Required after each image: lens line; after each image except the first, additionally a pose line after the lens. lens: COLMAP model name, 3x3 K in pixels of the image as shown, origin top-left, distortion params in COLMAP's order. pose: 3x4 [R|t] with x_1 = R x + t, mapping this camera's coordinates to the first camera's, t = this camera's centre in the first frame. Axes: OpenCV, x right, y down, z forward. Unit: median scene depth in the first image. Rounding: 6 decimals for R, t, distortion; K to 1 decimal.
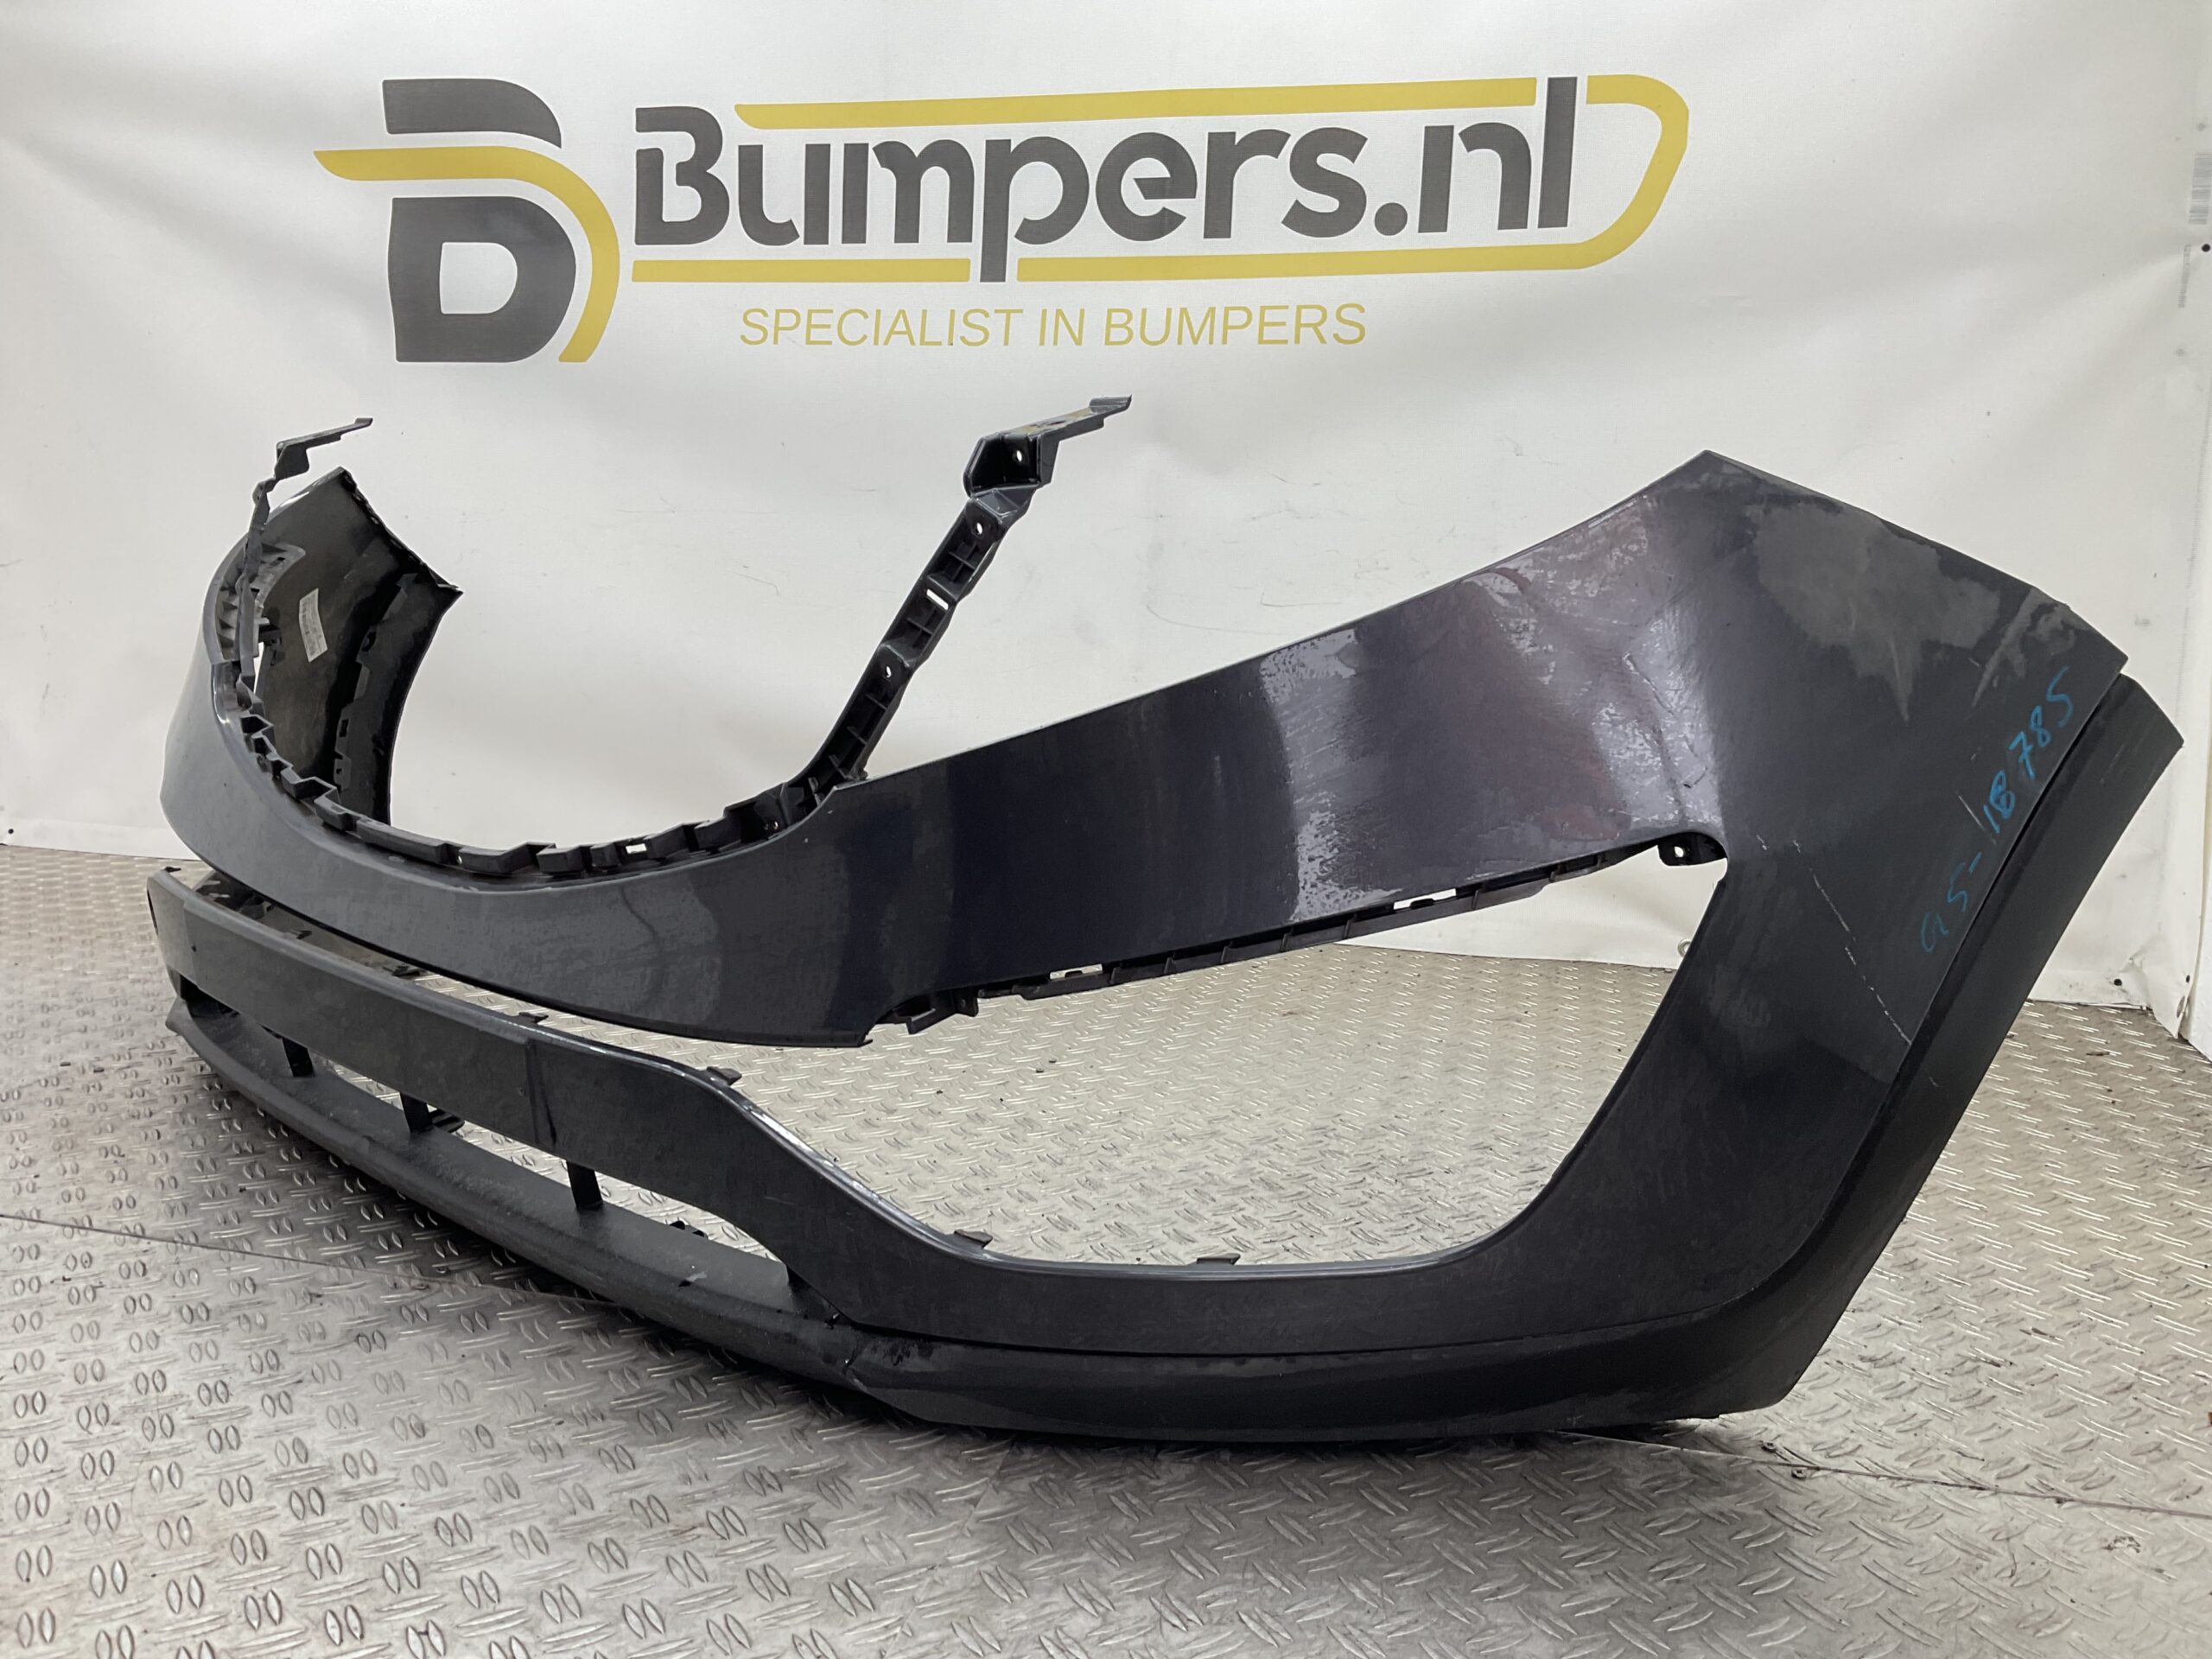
lens RADIAL K [[1765.3, 0, 1103.7], [0, 1765.3, 833.7], [0, 0, 1]] dist [0.106471, -0.197702]
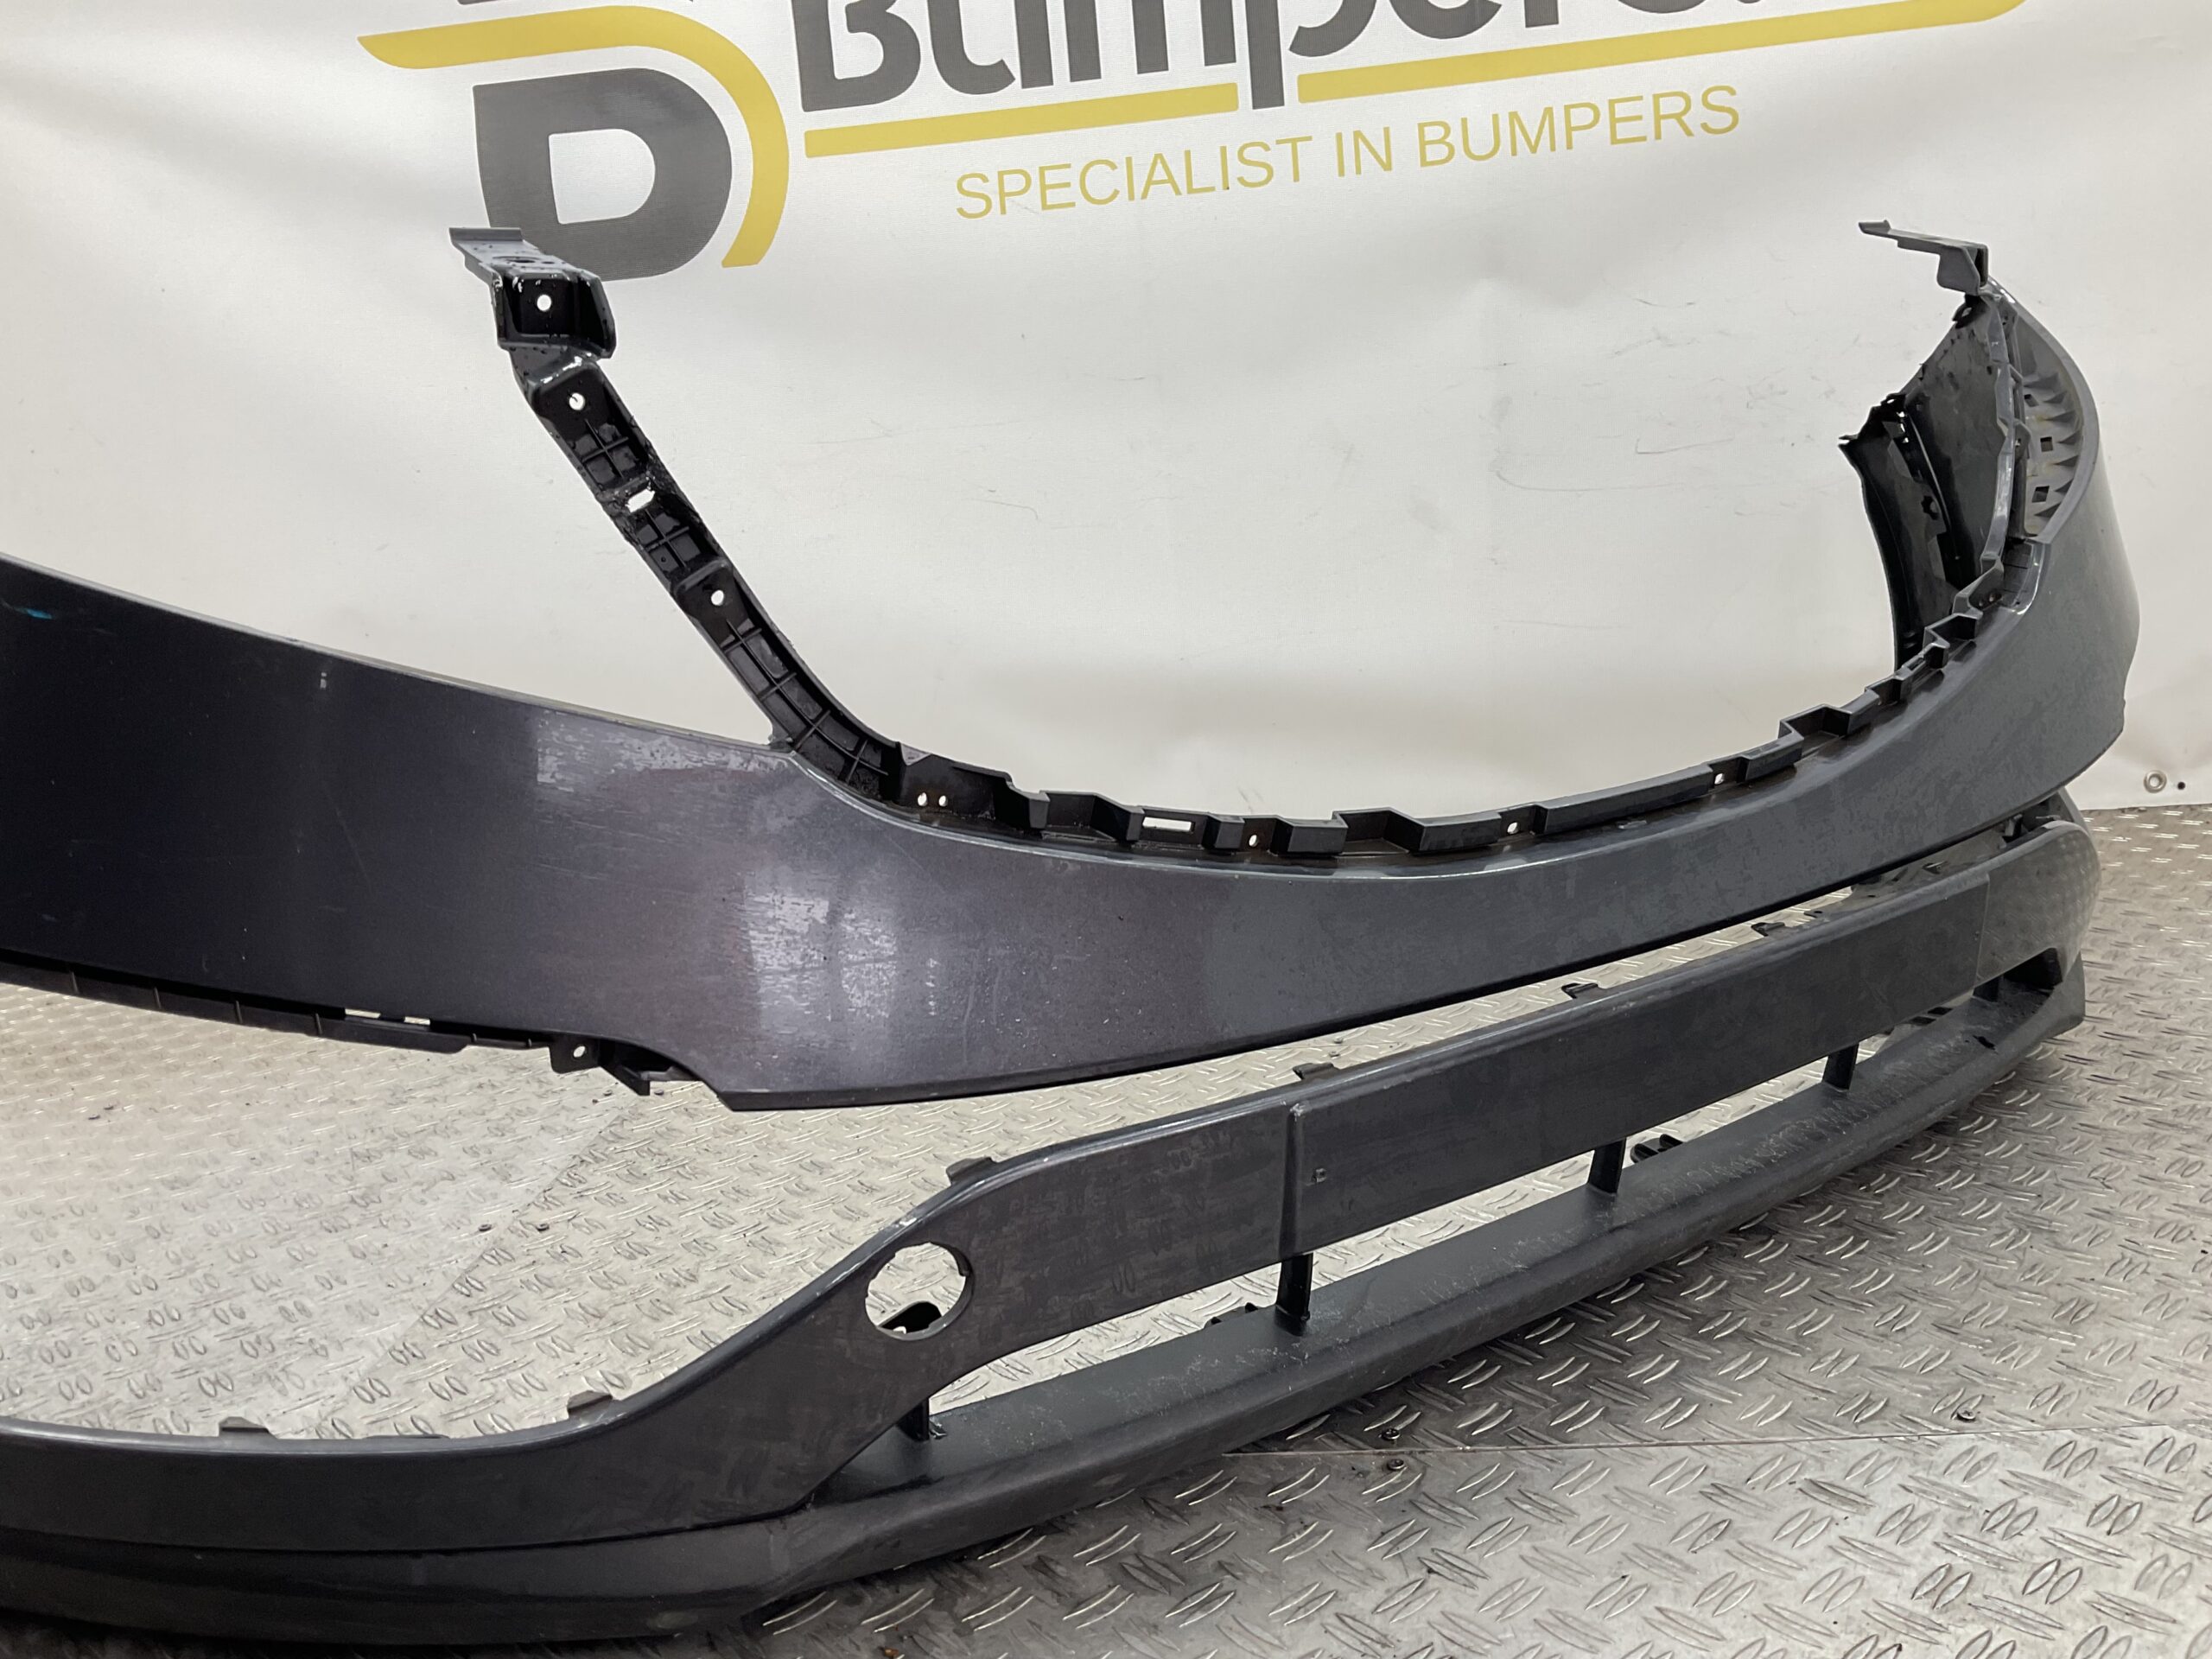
lens RADIAL K [[1782.8, 0, 1083.7], [0, 1782.8, 830.8], [0, 0, 1]] dist [0.111787, -0.213316]
pose [[0.981611, -0.144267, 0.125011, -0.316349], [0.139101, 0.989057, 0.049155, -0.029815], [-0.130735, -0.030862, 0.990937, 0.170805]]
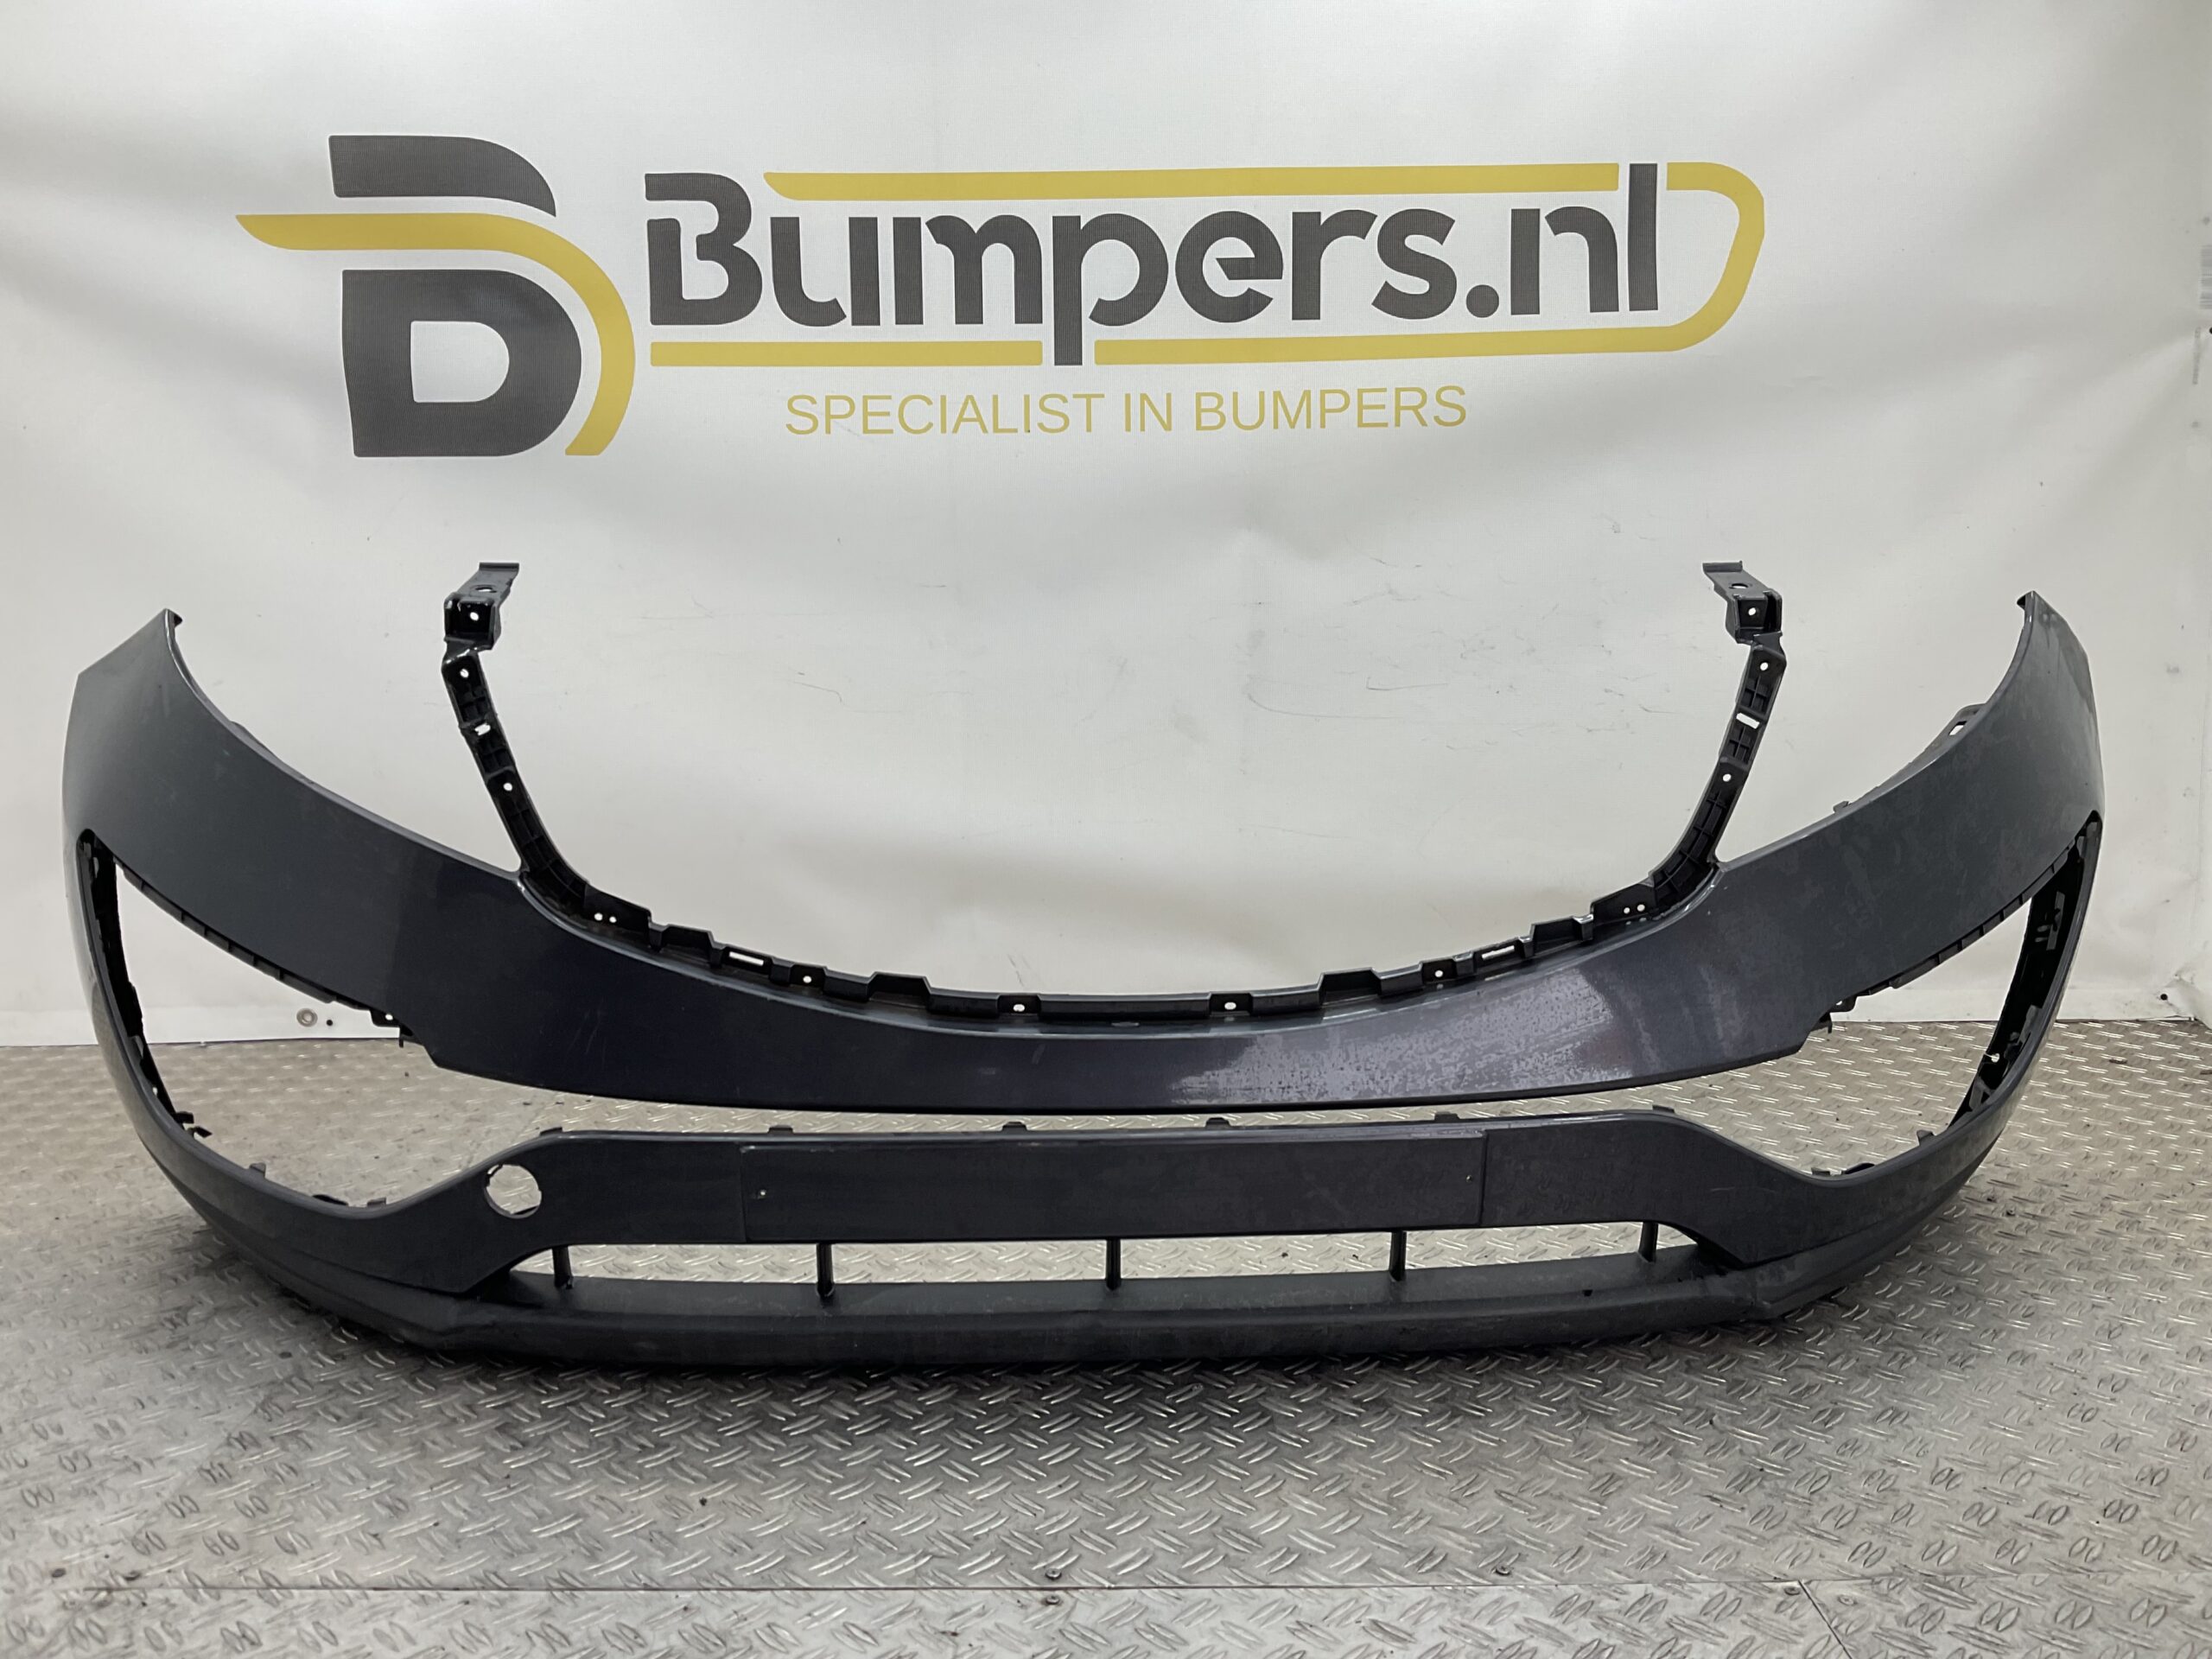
lens RADIAL K [[1782.8, 0, 1083.7], [0, 1782.8, 830.8], [0, 0, 1]] dist [0.111787, -0.213316]
pose [[0.970207, -0.073859, 0.230746, -0.307858], [0.073338, 0.997248, 0.010847, -0.075339], [-0.230912, 0.006398, 0.972954, 0.071042]]
